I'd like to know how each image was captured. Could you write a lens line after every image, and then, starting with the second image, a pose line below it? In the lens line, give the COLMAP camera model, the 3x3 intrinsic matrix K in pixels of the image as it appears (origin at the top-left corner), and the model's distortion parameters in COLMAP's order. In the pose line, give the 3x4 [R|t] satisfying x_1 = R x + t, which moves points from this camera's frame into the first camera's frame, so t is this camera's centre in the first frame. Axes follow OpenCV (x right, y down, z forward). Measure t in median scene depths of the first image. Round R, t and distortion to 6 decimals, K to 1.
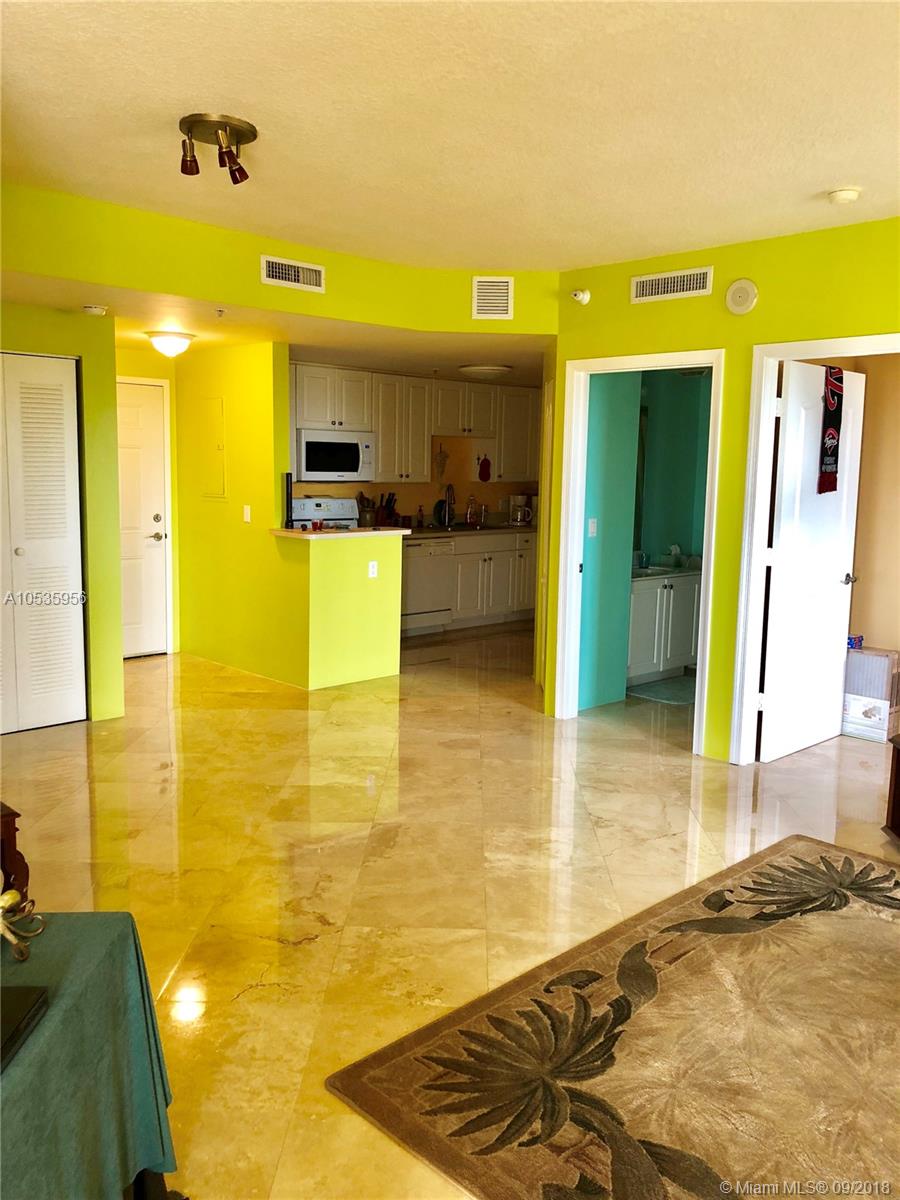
lens RADIAL K [[981.8, 0, 446.2], [0, 981.8, 589.5], [0, 0, 1]] dist [0.043405, -0.082000]
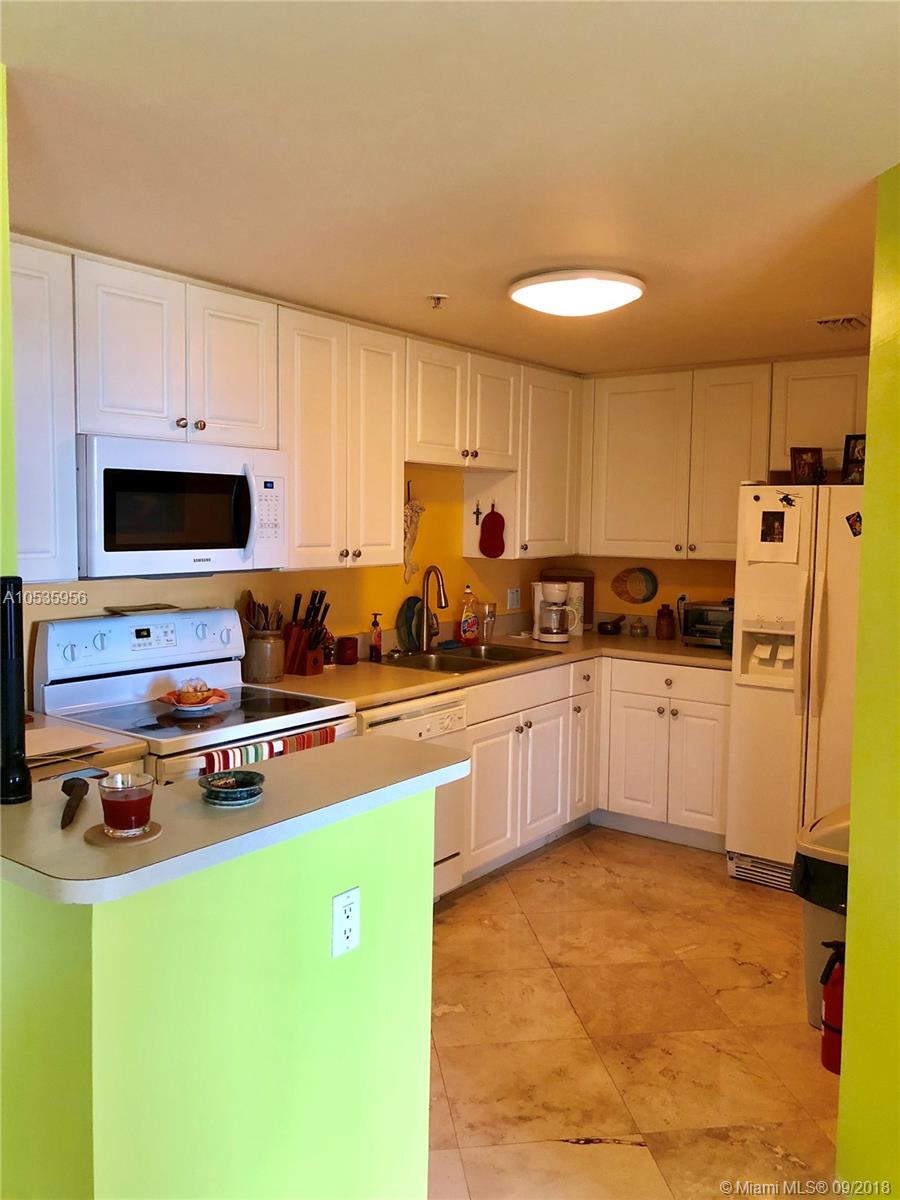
lens RADIAL K [[981.8, 0, 446.2], [0, 981.8, 589.5], [0, 0, 1]] dist [0.043405, -0.082000]
pose [[0.987401, -0.020772, 0.156868, -0.068181], [0.029148, 0.998259, -0.051281, -0.075203], [-0.155529, 0.055207, 0.986287, 0.559284]]
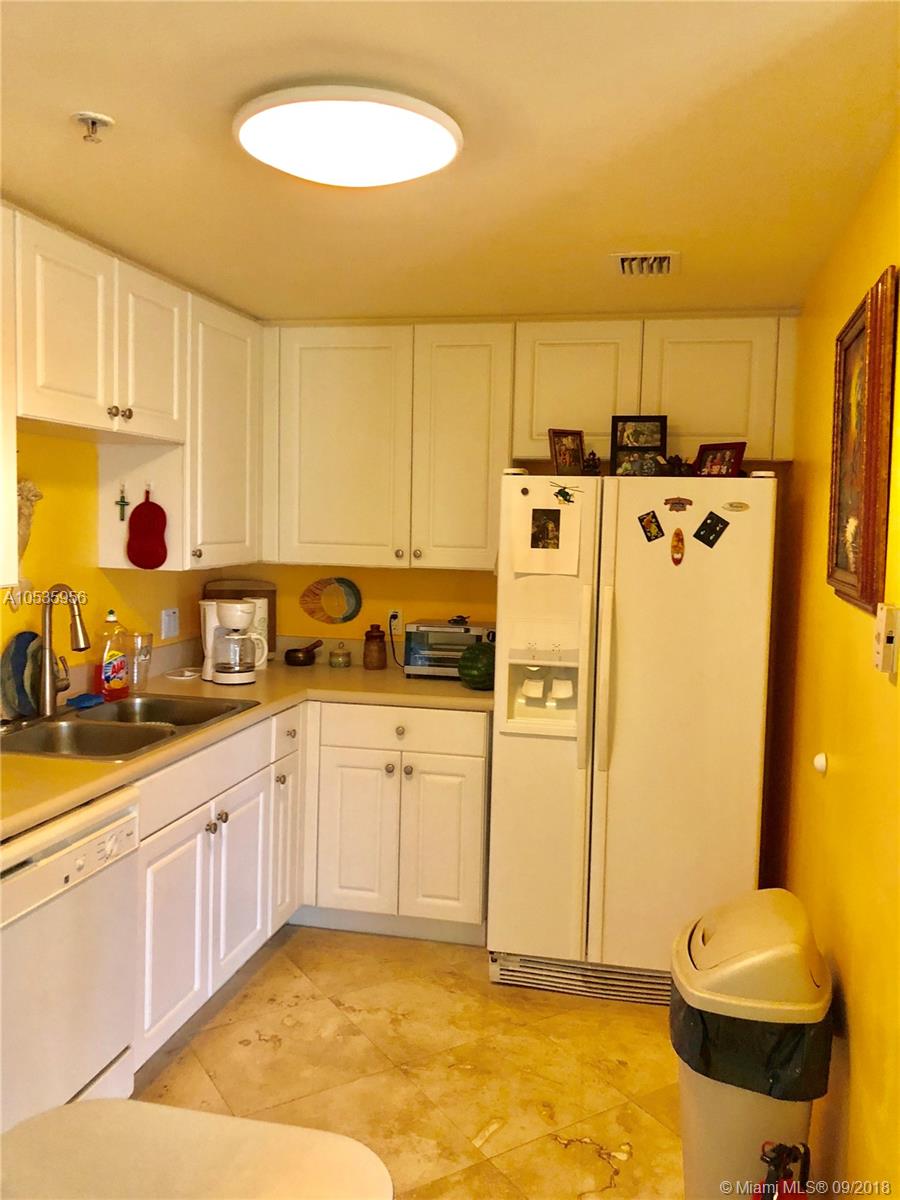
lens RADIAL K [[975.1, 0, 468.4], [0, 975.1, 594.3], [0, 0, 1]] dist [0.079507, -0.127045]
pose [[0.826360, -0.044378, 0.561390, -0.067069], [0.065899, 0.997661, -0.018137, -0.095362], [-0.559273, 0.051983, 0.827352, 0.712538]]
